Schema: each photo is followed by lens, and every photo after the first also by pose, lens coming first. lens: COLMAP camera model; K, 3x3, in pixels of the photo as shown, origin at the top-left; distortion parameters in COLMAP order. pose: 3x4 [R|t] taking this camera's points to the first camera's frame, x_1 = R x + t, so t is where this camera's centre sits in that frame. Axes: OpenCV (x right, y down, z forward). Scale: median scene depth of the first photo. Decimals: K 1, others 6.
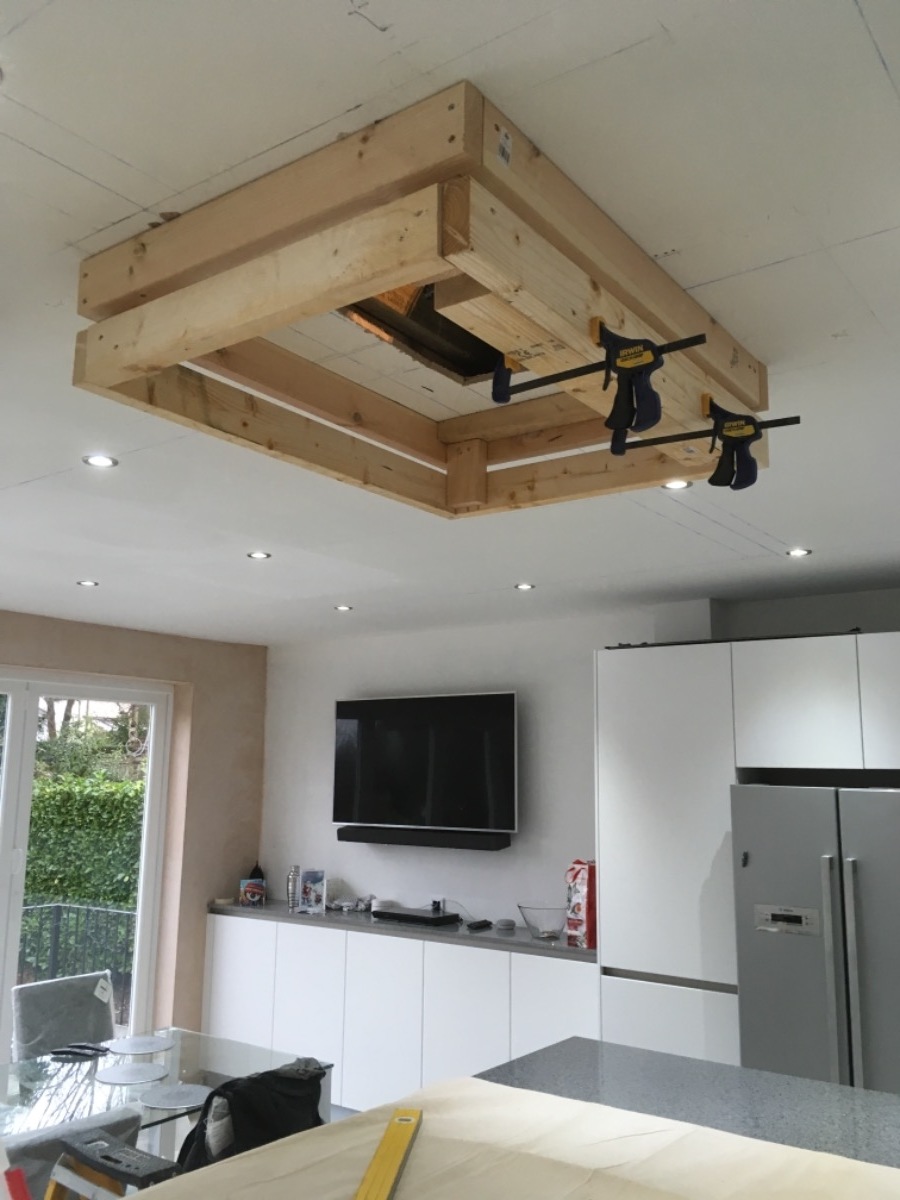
lens RADIAL K [[1025.9, 0, 450.0], [0, 1025.9, 600.0], [0, 0, 1]] dist [0.062692, 0.005713]
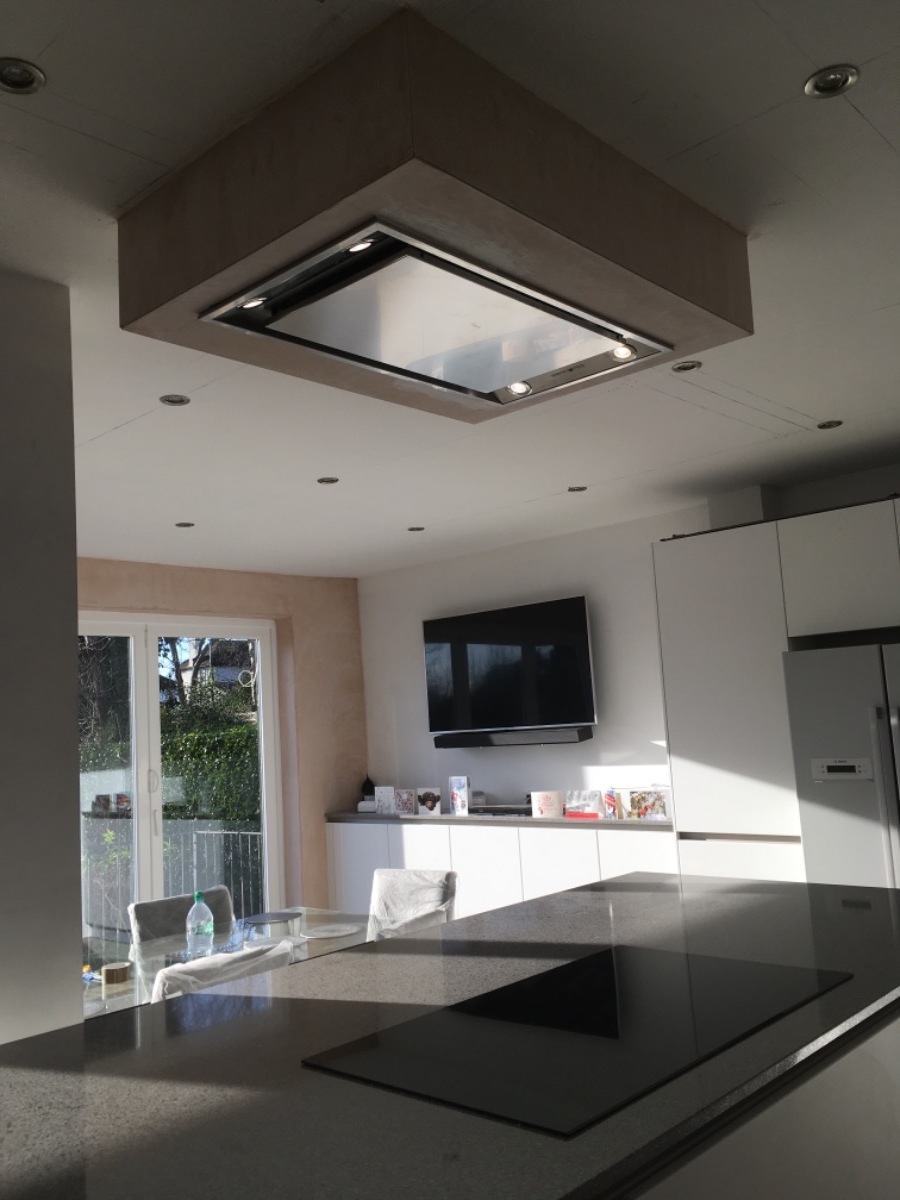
lens RADIAL K [[1025.9, 0, 450.0], [0, 1025.9, 600.0], [0, 0, 1]] dist [0.062692, 0.005713]
pose [[0.990786, -0.086236, -0.104435, 0.039805], [0.091810, 0.994531, 0.049789, 0.033501], [0.099570, -0.058919, 0.993285, -0.075050]]
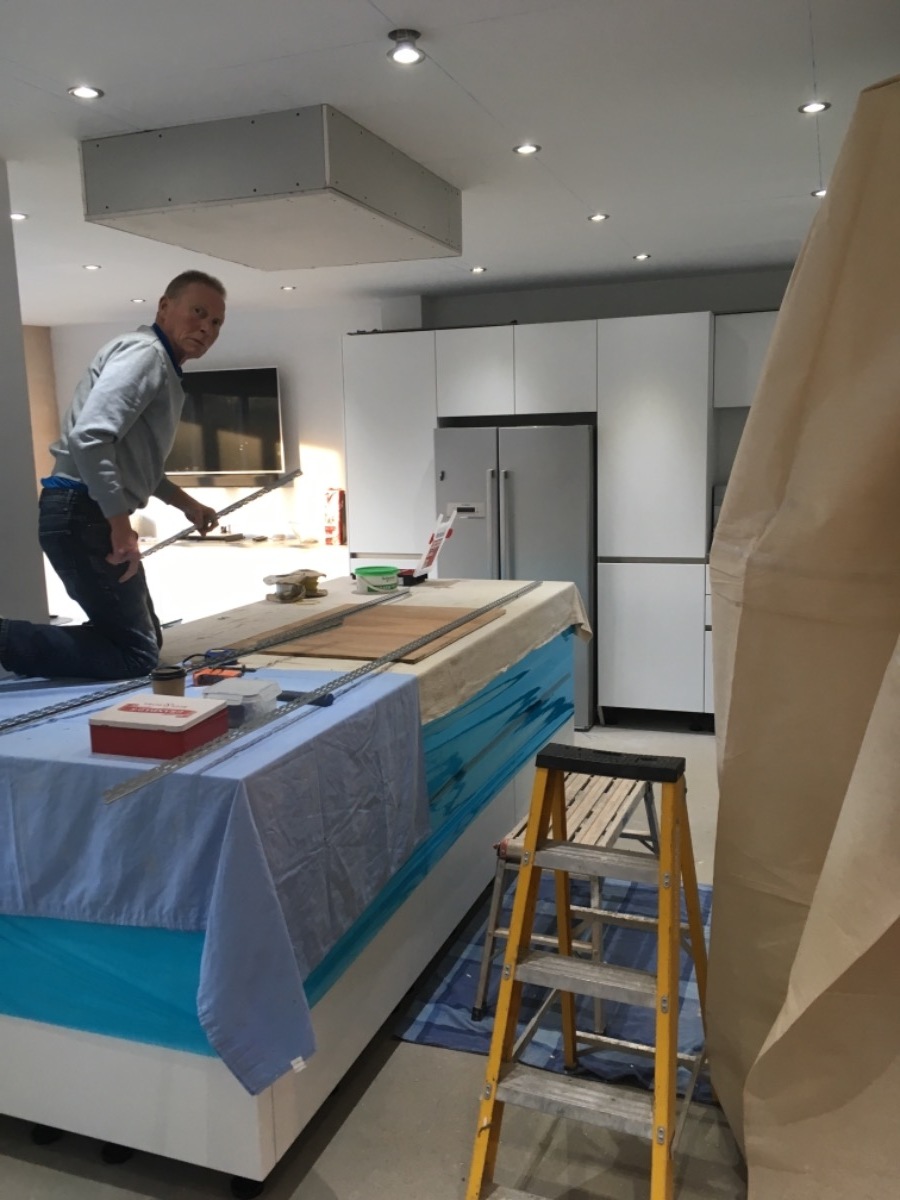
lens RADIAL K [[1025.9, 0, 450.0], [0, 1025.9, 600.0], [0, 0, 1]] dist [0.062692, 0.005713]
pose [[0.962537, -0.077581, 0.259815, -0.097576], [-0.008416, 0.949186, 0.314604, -0.047957], [-0.271020, -0.305005, 0.912973, -0.384484]]
